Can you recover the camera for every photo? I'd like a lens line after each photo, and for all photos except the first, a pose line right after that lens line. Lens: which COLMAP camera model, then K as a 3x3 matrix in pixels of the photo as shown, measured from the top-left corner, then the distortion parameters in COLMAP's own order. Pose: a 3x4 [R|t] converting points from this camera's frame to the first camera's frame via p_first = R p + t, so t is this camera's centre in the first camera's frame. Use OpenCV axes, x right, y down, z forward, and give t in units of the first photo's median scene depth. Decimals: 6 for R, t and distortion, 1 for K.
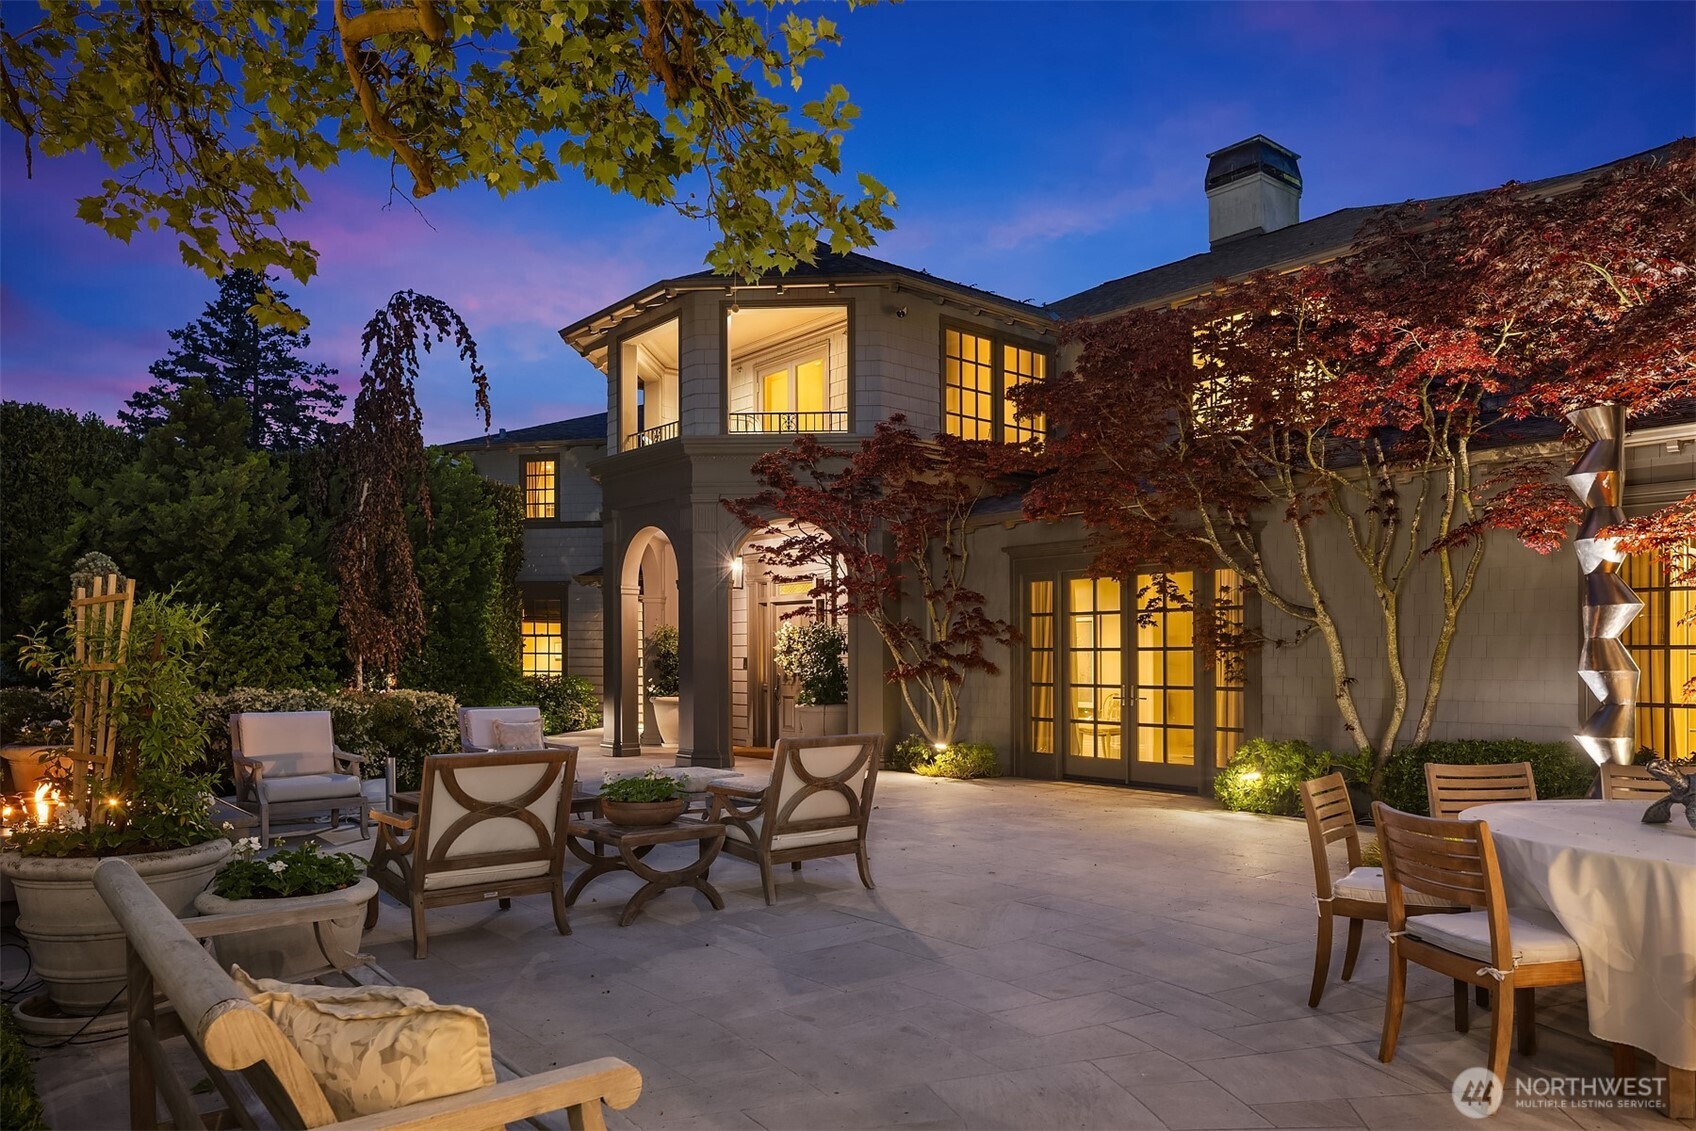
lens RADIAL K [[1228.9, 0, 847.0], [0, 1228.9, 653.0], [0, 0, 1]] dist [-0.024733, 0.005574]
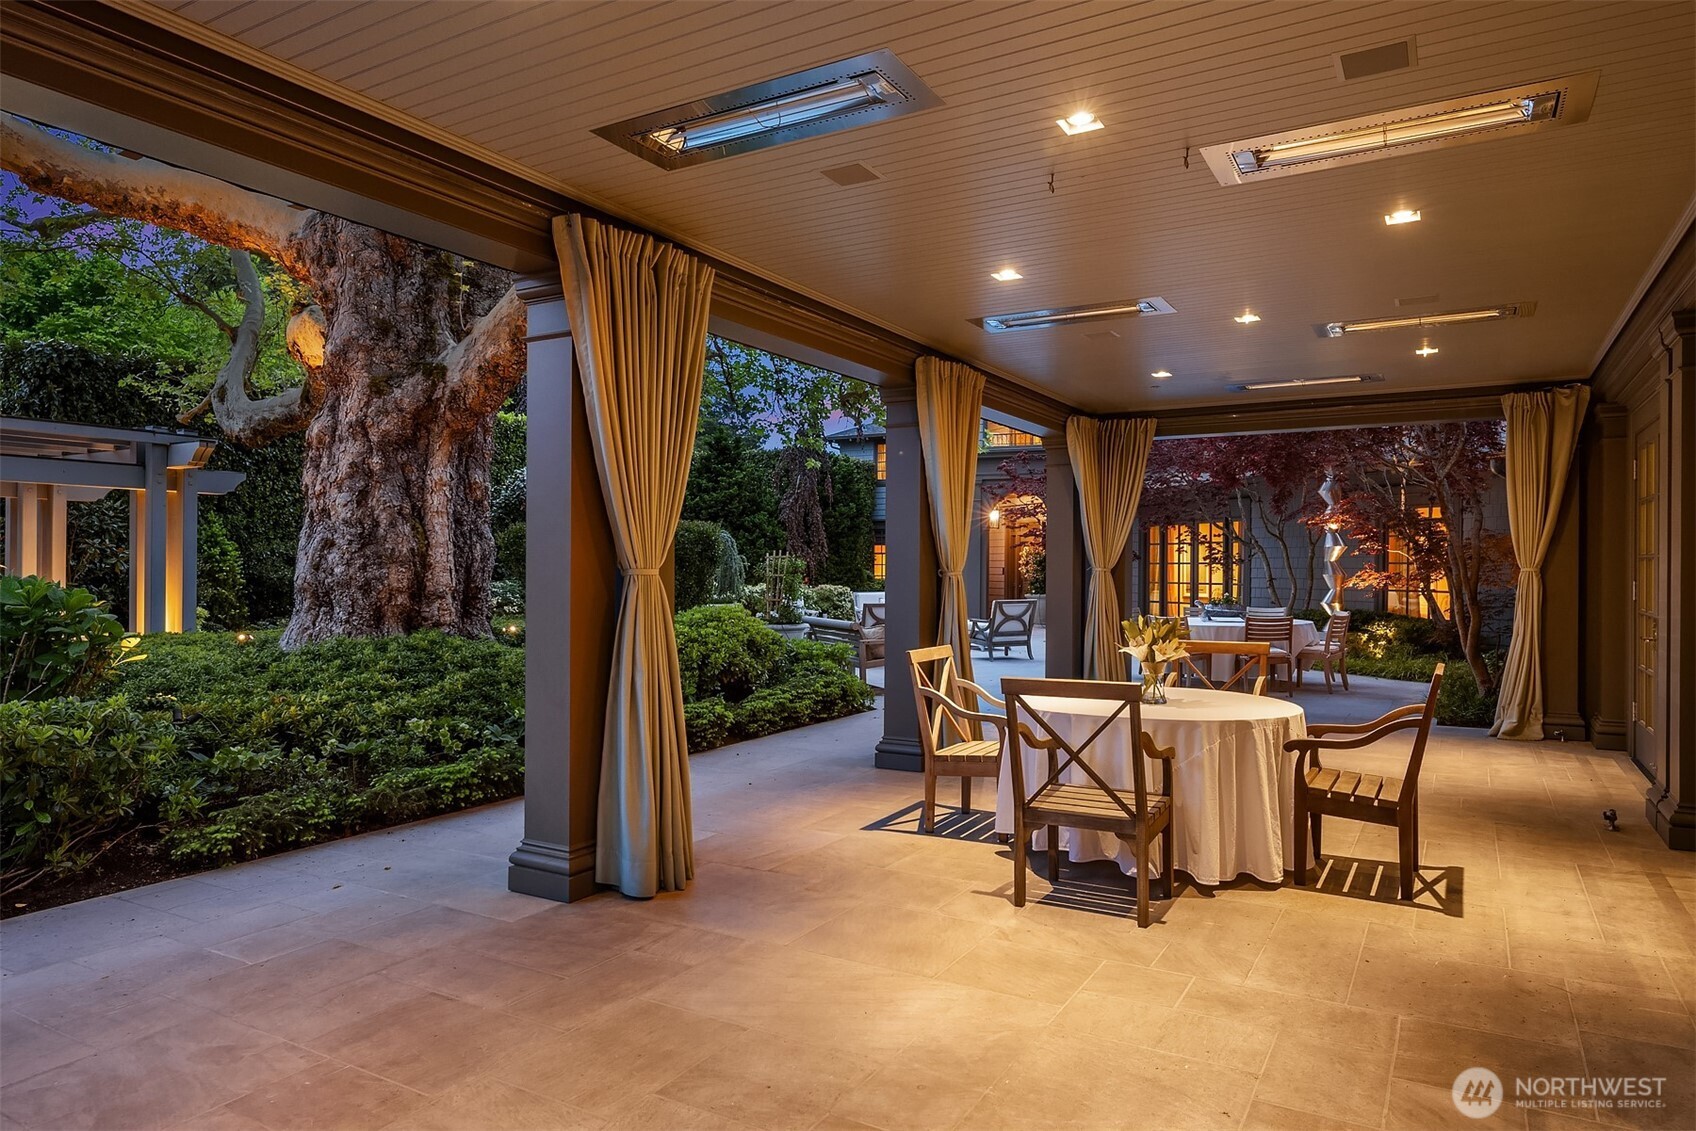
lens RADIAL K [[1046.1, 0, 848.0], [0, 1046.1, 565.5], [0, 0, 1]] dist [0.002565, -0.000694]
pose [[0.968823, -0.001278, -0.247750, 0.099501], [0.001964, 0.999995, 0.002522, -0.004667], [0.247745, -0.002930, 0.968821, -0.629738]]
